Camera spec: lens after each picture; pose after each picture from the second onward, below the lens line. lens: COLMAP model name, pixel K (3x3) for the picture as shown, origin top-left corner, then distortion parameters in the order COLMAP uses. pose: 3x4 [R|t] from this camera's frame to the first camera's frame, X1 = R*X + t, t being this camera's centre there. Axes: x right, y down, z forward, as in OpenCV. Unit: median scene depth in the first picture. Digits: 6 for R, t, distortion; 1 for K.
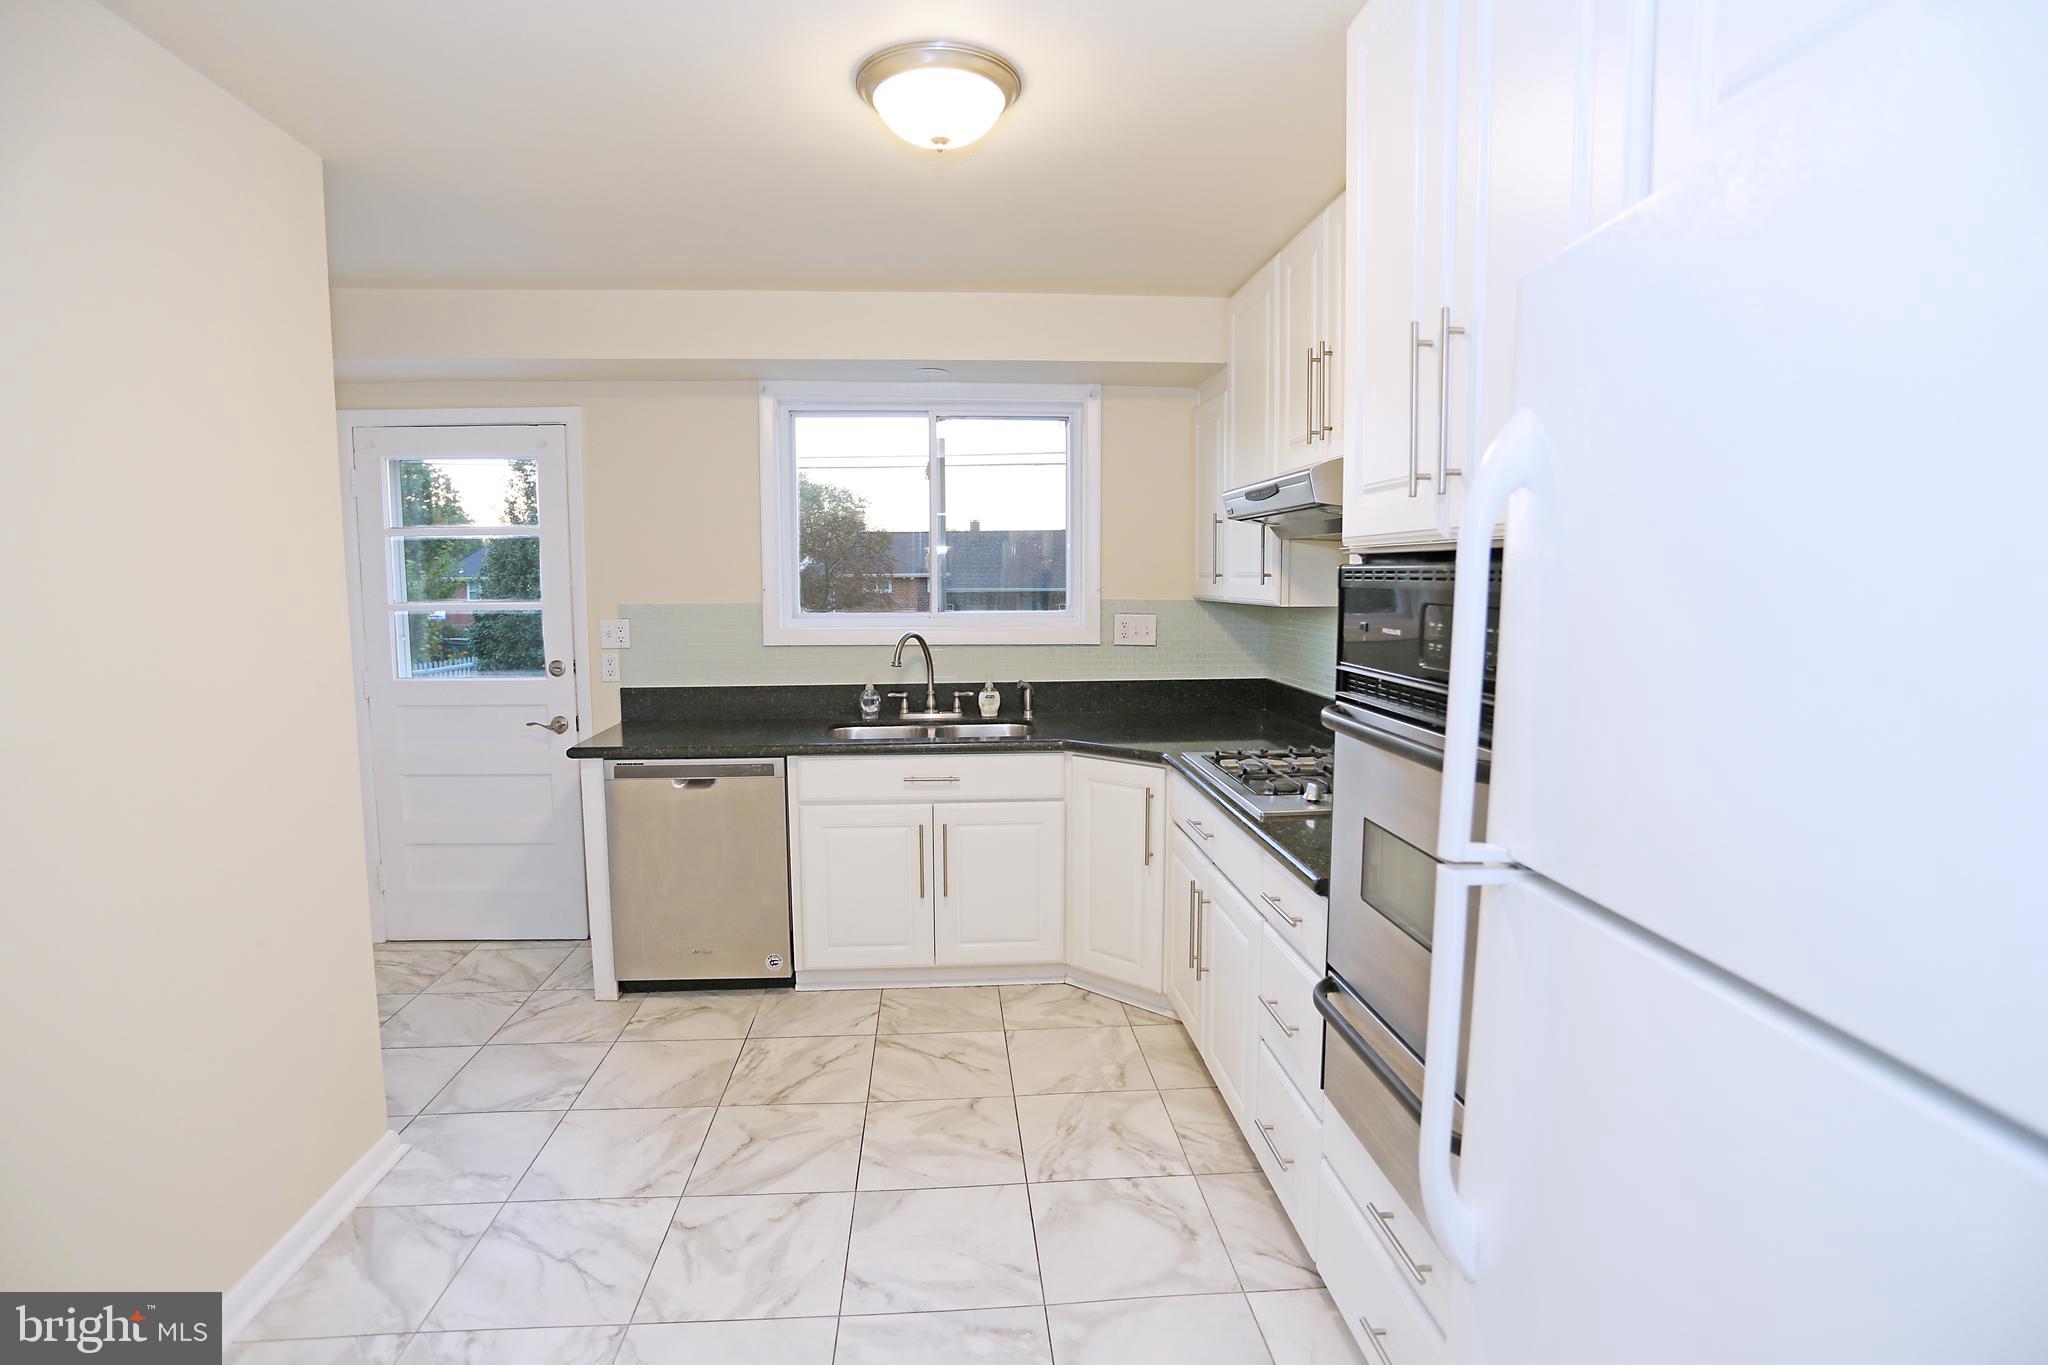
lens RADIAL K [[1011.9, 0, 1019.6], [0, 1011.9, 677.5], [0, 0, 1]] dist [-0.075073, 0.035627]
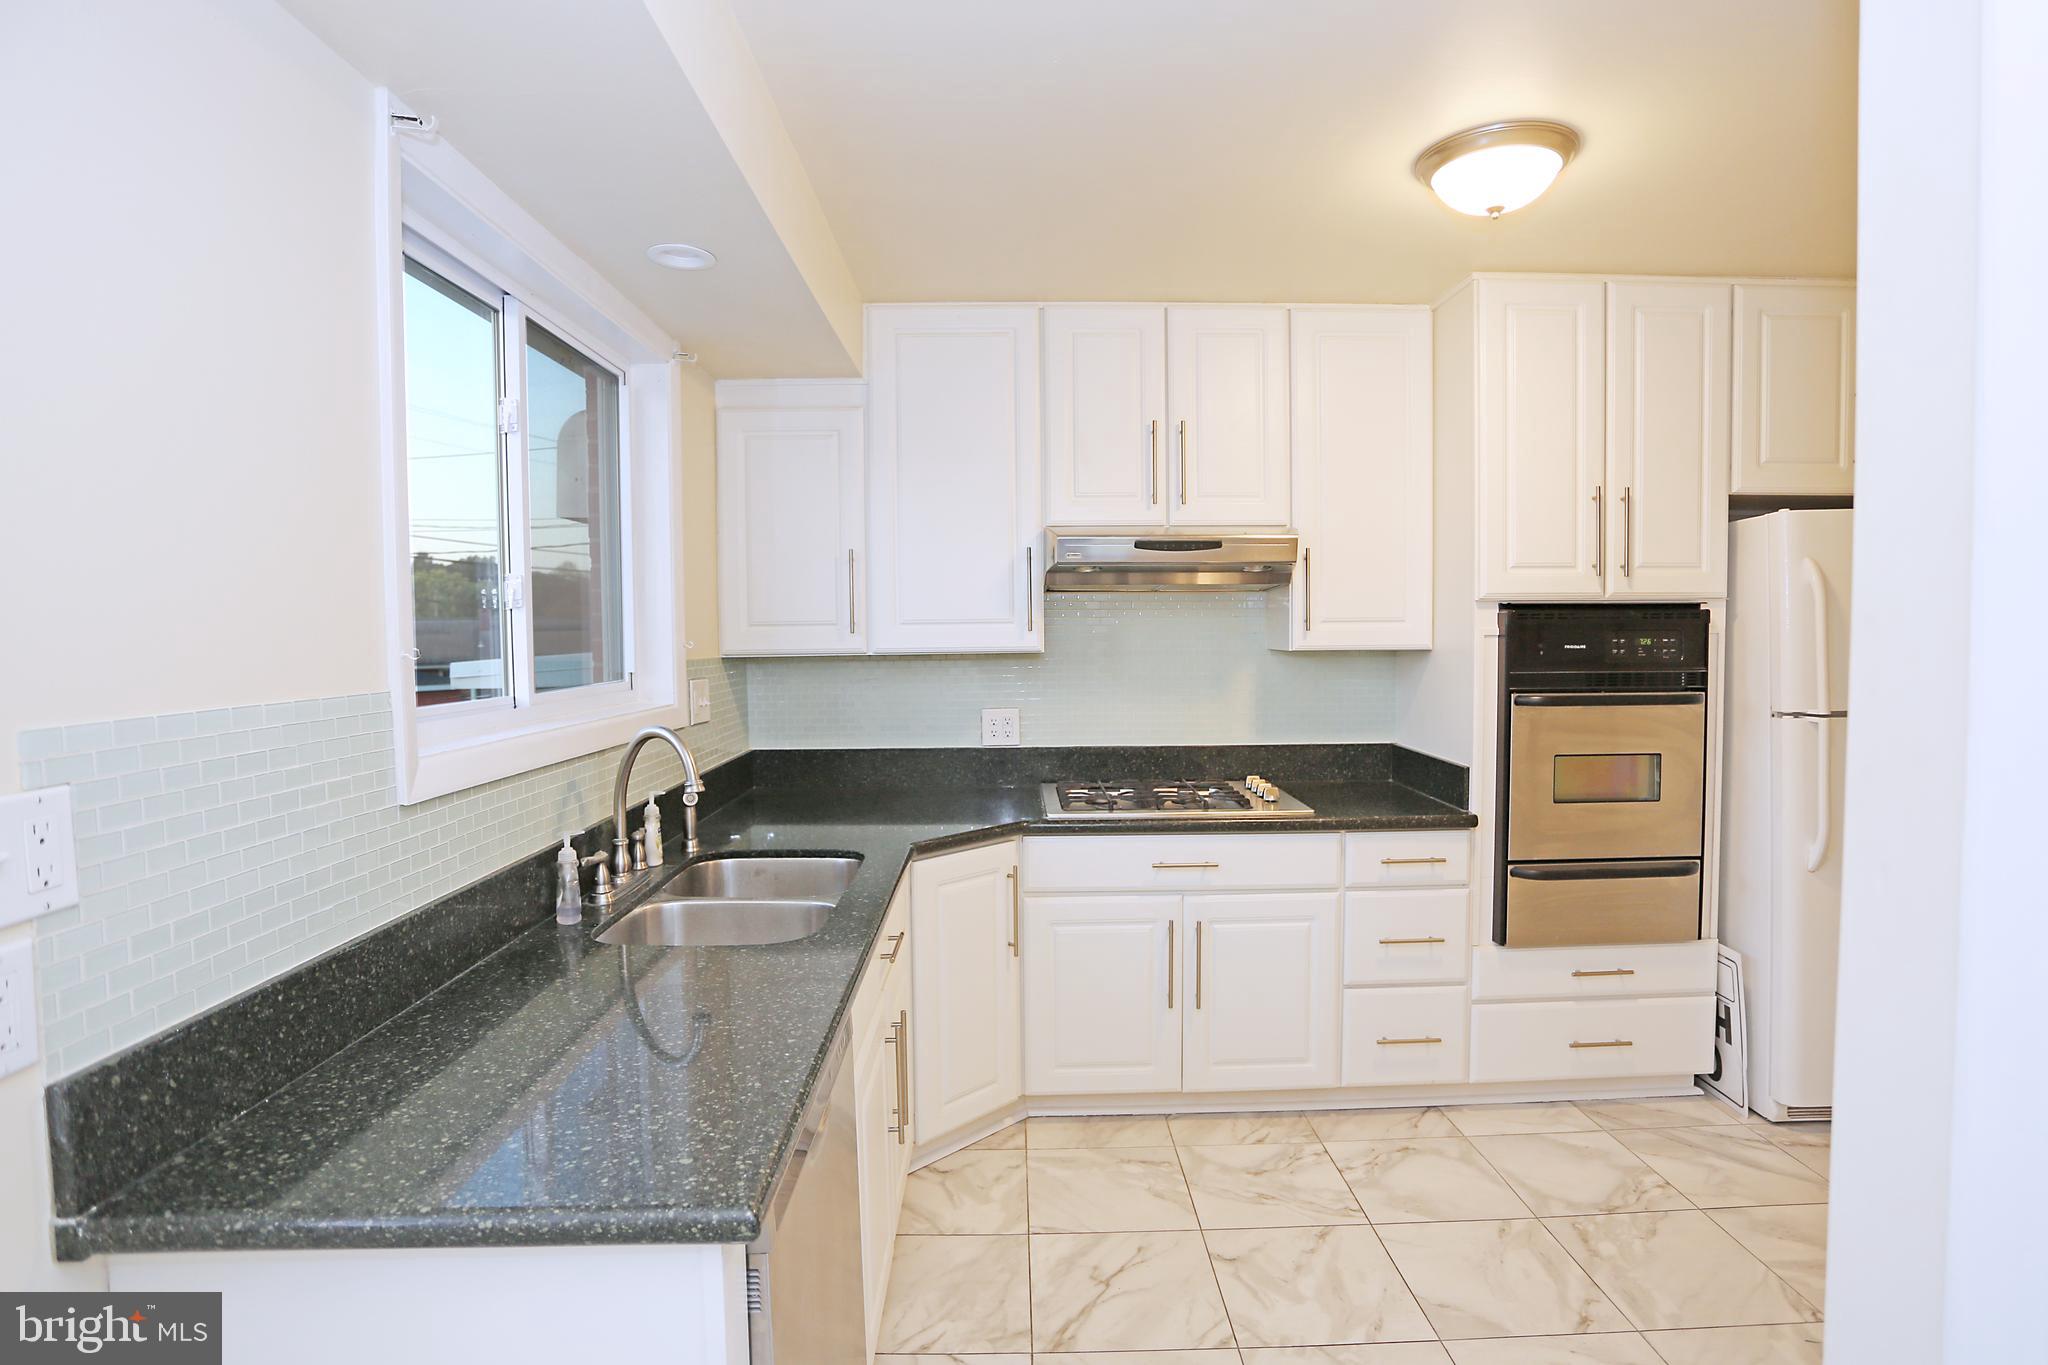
lens RADIAL K [[1011.9, 0, 1019.6], [0, 1011.9, 677.5], [0, 0, 1]] dist [-0.075073, 0.035627]
pose [[0.054874, -0.030463, 0.998028, -0.855726], [0.105436, 0.994123, 0.024546, -0.092657], [-0.992911, 0.103881, 0.057763, 1.062137]]
